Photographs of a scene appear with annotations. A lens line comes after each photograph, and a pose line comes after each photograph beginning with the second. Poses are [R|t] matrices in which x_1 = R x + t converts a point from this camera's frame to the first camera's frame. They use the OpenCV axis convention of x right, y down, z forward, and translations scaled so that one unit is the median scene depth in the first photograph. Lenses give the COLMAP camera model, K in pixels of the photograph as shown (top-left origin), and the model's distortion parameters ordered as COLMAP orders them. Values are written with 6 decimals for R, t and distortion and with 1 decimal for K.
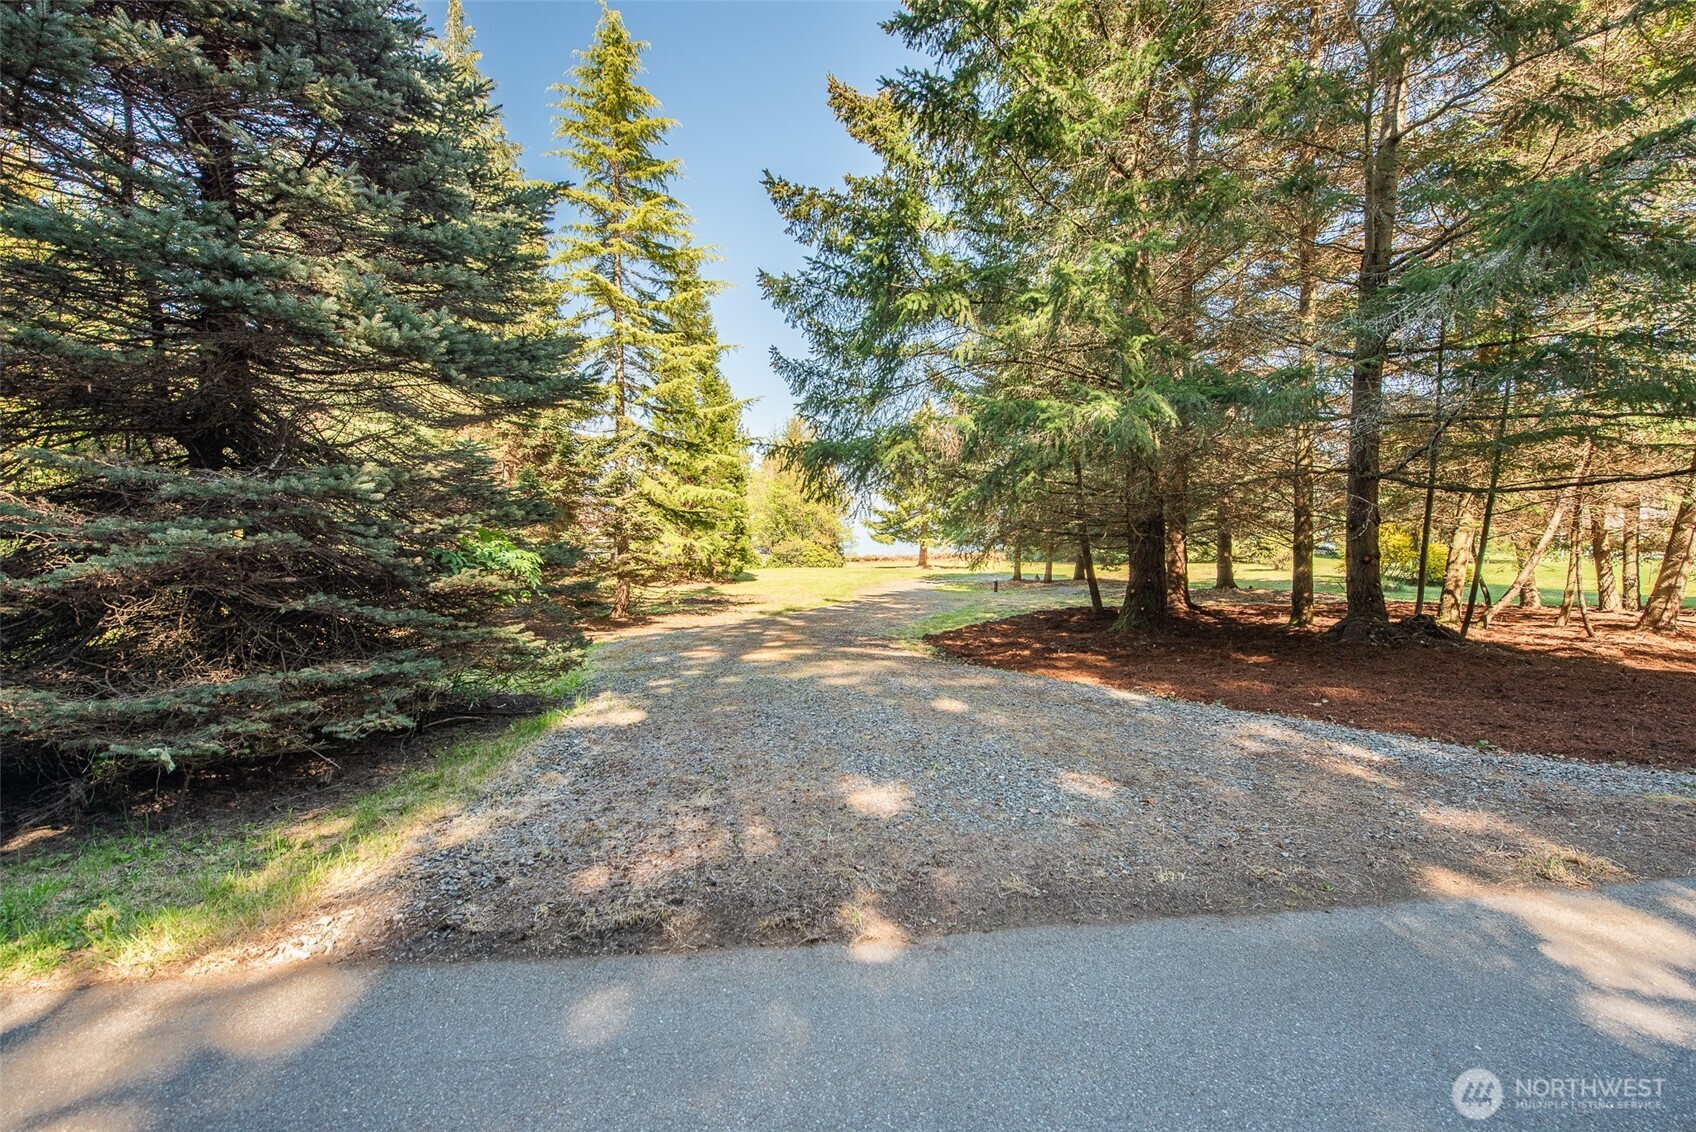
lens RADIAL K [[701.6, 0, 847.4], [0, 701.6, 561.3], [0, 0, 1]] dist [-0.001703, -0.000065]
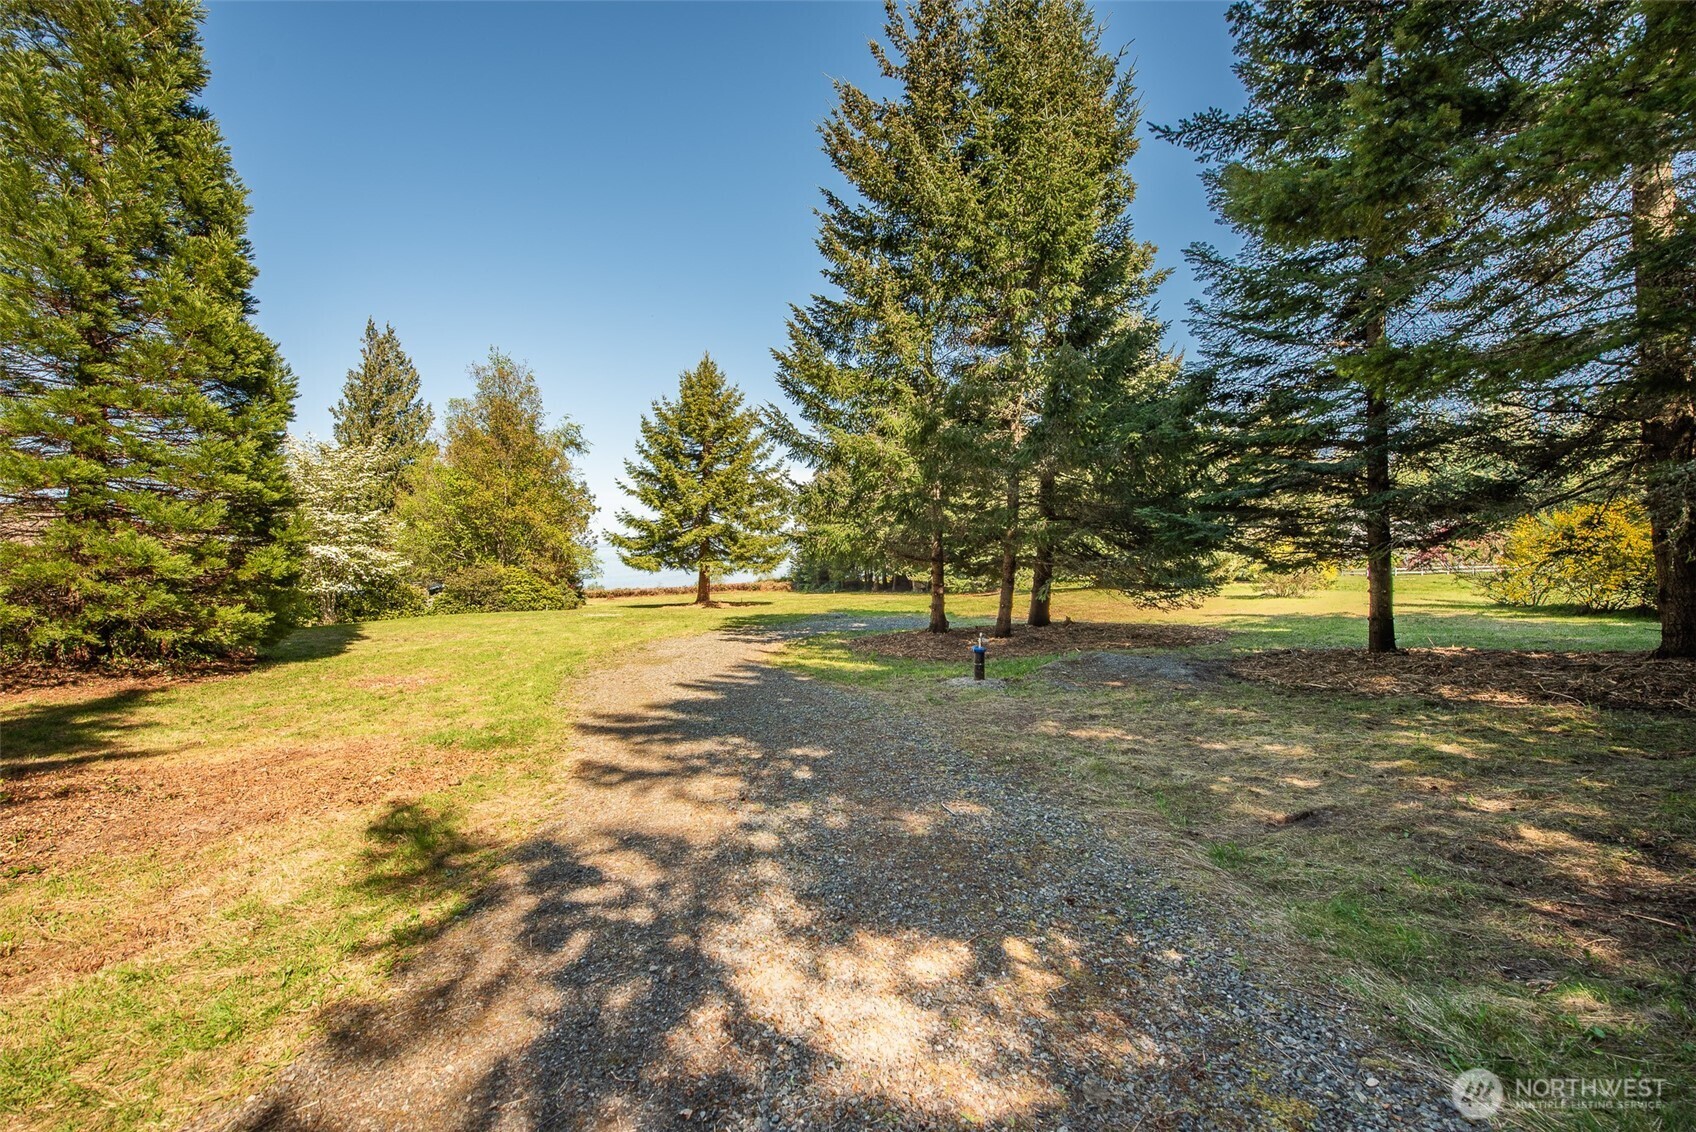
lens RADIAL K [[701.6, 0, 842.8], [0, 701.6, 564.3], [0, 0, 1]] dist [-0.001703, -0.000065]
pose [[0.942691, -0.012470, 0.333433, 0.008840], [0.025892, 0.999022, -0.035839, -0.002324], [-0.332660, 0.042419, 0.942092, 0.331253]]
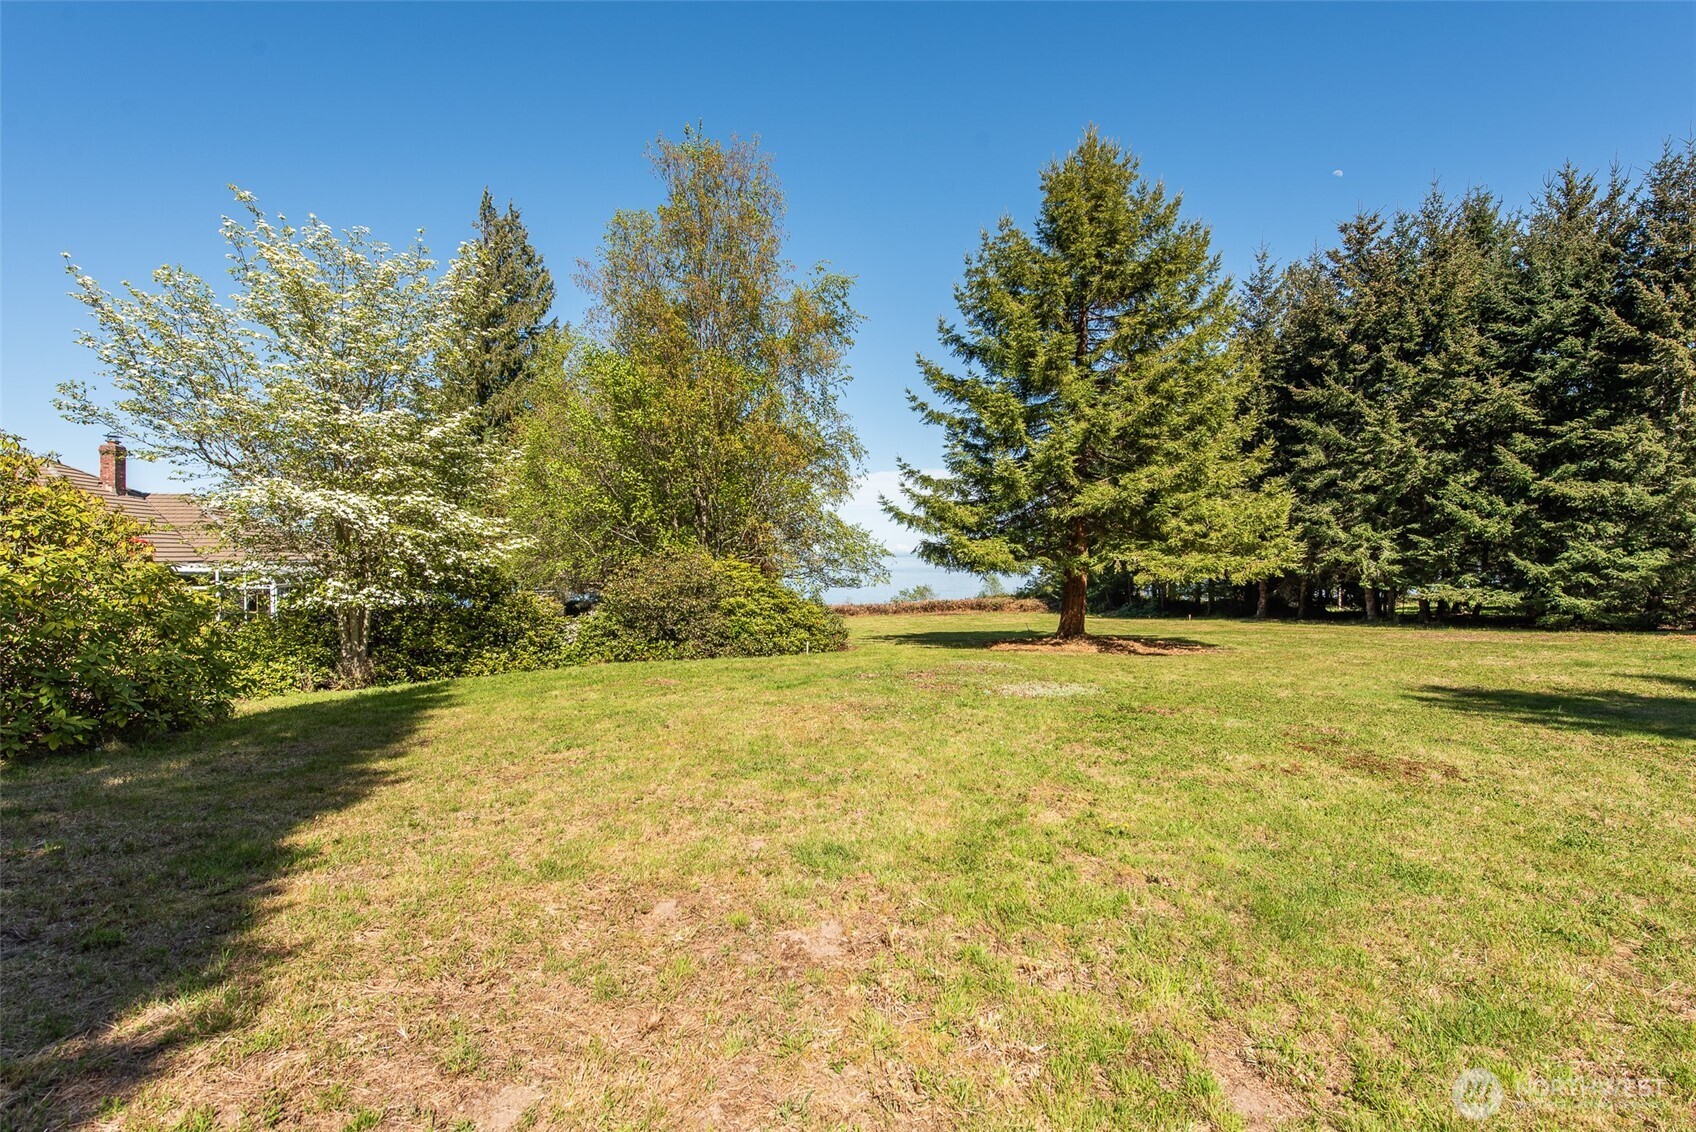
lens RADIAL K [[831.0, 0, 850.3], [0, 831.0, 572.0], [0, 0, 1]] dist [0.002808, 0.000215]
pose [[0.989666, -0.003321, 0.143350, -0.057483], [0.010157, 0.998844, -0.046981, -0.007334], [-0.143029, 0.047952, 0.988556, 0.647387]]
